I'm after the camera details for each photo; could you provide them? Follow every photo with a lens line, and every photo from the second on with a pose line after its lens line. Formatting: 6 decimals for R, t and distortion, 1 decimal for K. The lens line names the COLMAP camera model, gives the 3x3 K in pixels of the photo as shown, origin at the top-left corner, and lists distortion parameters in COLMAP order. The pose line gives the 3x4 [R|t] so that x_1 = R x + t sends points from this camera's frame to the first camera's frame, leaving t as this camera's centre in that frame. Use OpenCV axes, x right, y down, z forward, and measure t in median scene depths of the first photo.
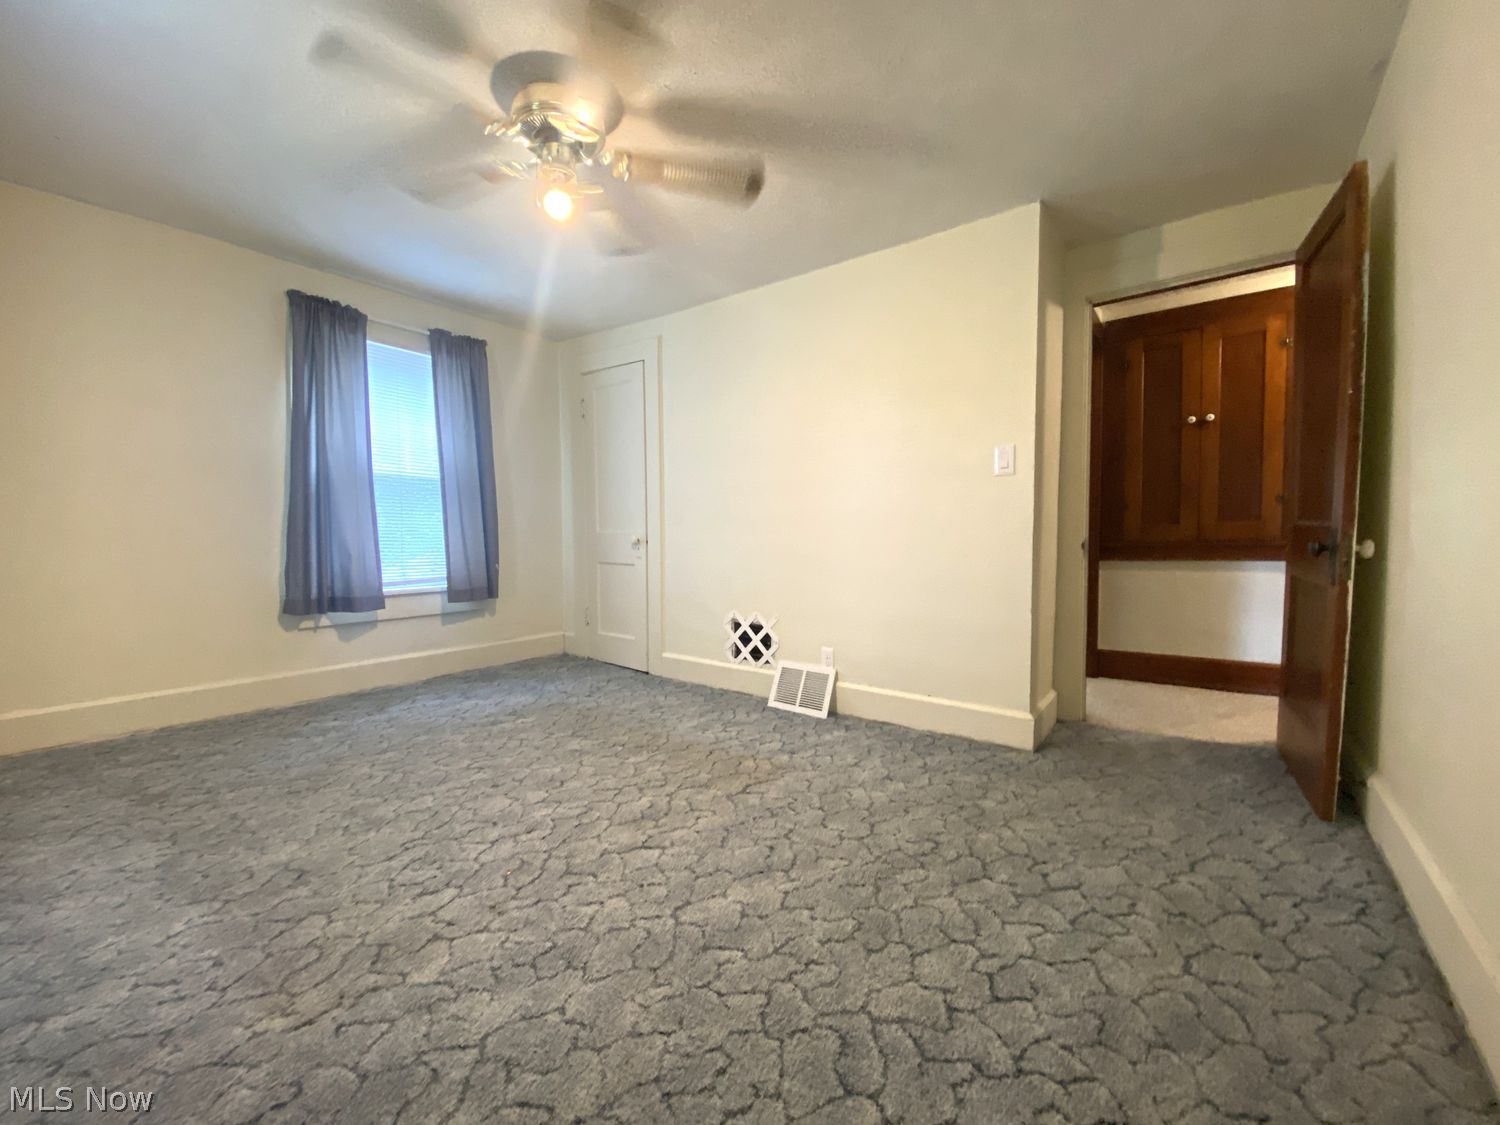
lens RADIAL K [[599.6, 0, 745.5], [0, 599.6, 559.8], [0, 0, 1]] dist [-0.001253, -0.000545]
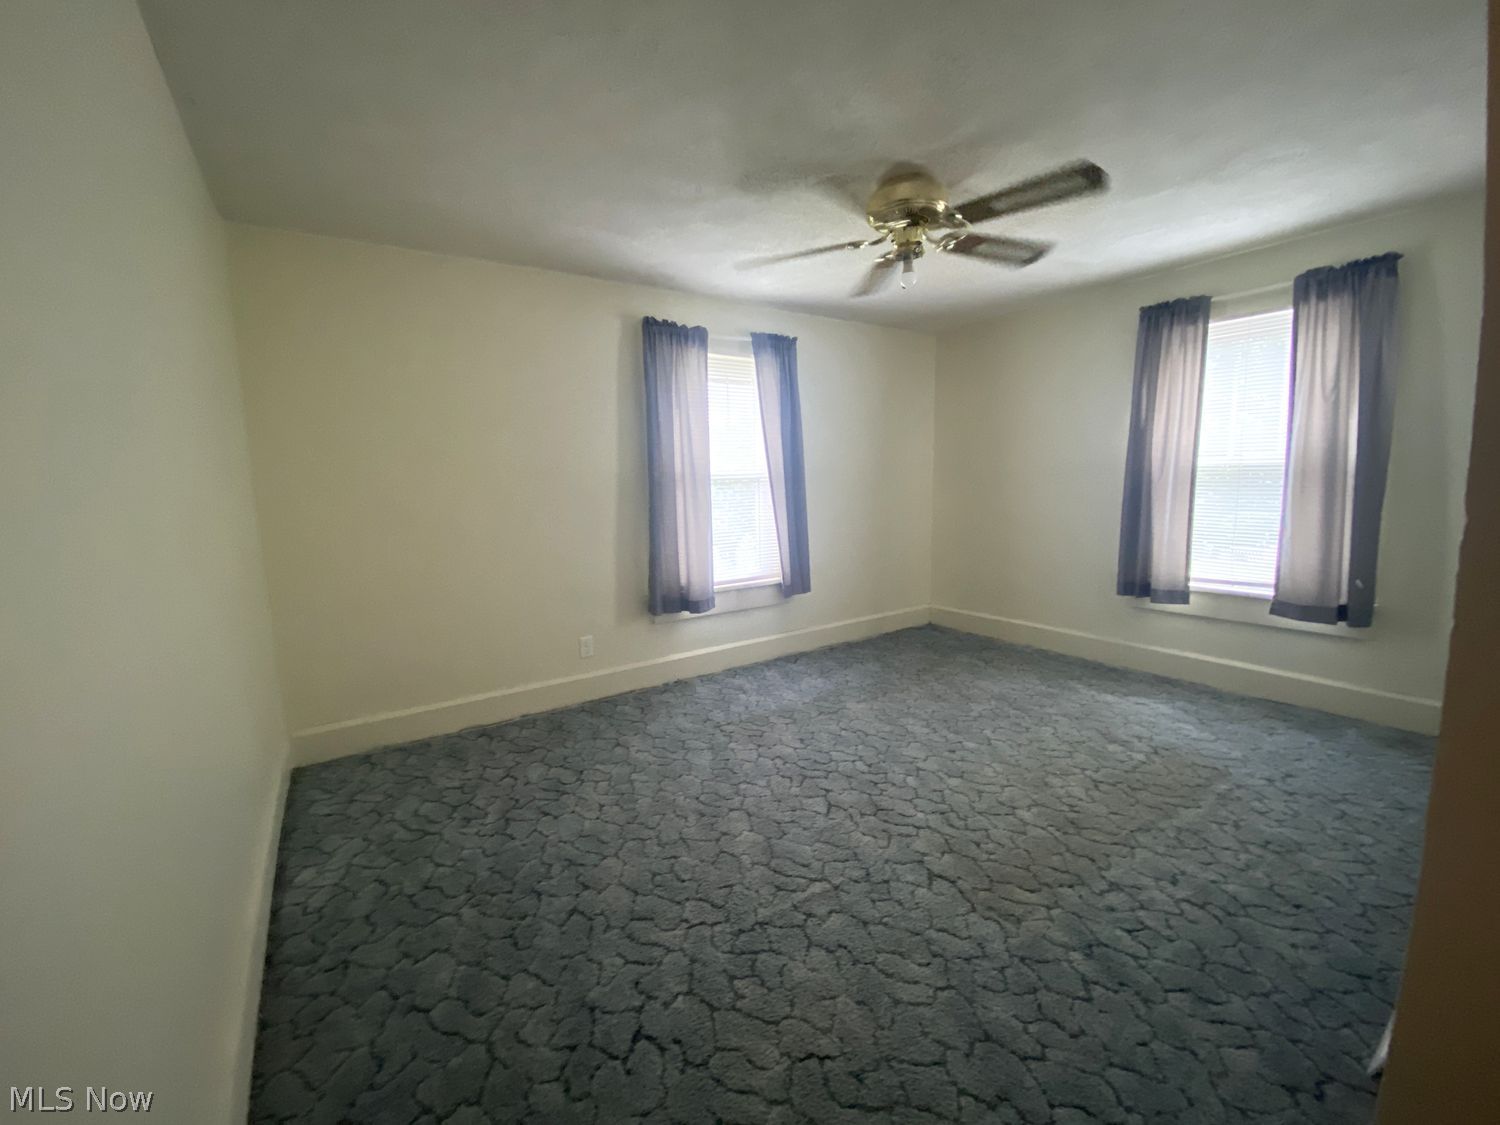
lens RADIAL K [[599.6, 0, 745.5], [0, 599.6, 559.8], [0, 0, 1]] dist [-0.001253, -0.000545]
pose [[-0.319288, 0.130262, -0.938662, 0.792585], [-0.022154, 0.989211, 0.144813, -0.175318], [0.947399, 0.067033, -0.312957, 0.916850]]
